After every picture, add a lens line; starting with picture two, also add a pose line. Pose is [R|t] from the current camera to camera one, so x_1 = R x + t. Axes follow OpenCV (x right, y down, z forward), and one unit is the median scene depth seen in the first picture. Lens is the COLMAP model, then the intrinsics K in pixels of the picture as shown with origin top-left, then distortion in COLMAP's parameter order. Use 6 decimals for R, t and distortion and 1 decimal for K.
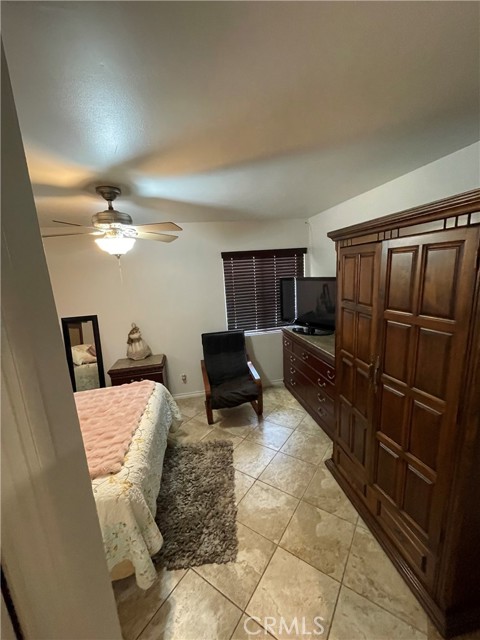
lens RADIAL K [[260.5, 0, 241.8], [0, 260.5, 320.7], [0, 0, 1]] dist [-0.002335, -0.000366]
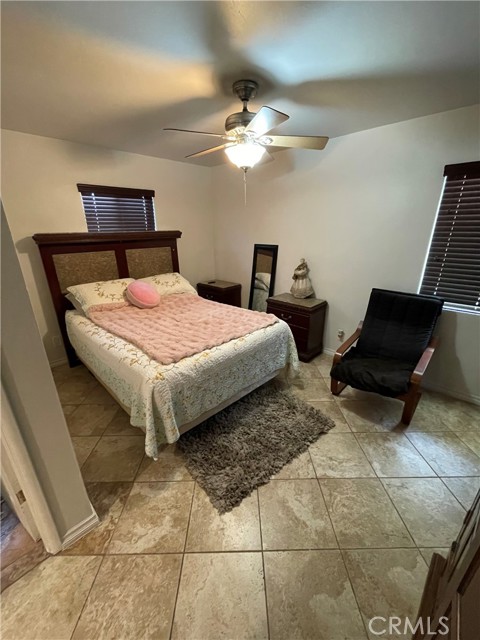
lens RADIAL K [[260.5, 0, 239.9], [0, 260.5, 320.3], [0, 0, 1]] dist [-0.002335, -0.000366]
pose [[0.573831, 0.333520, -0.747986, 0.296048], [-0.188467, 0.942586, 0.275704, 0.004513], [0.796993, -0.017237, 0.603743, 0.317664]]
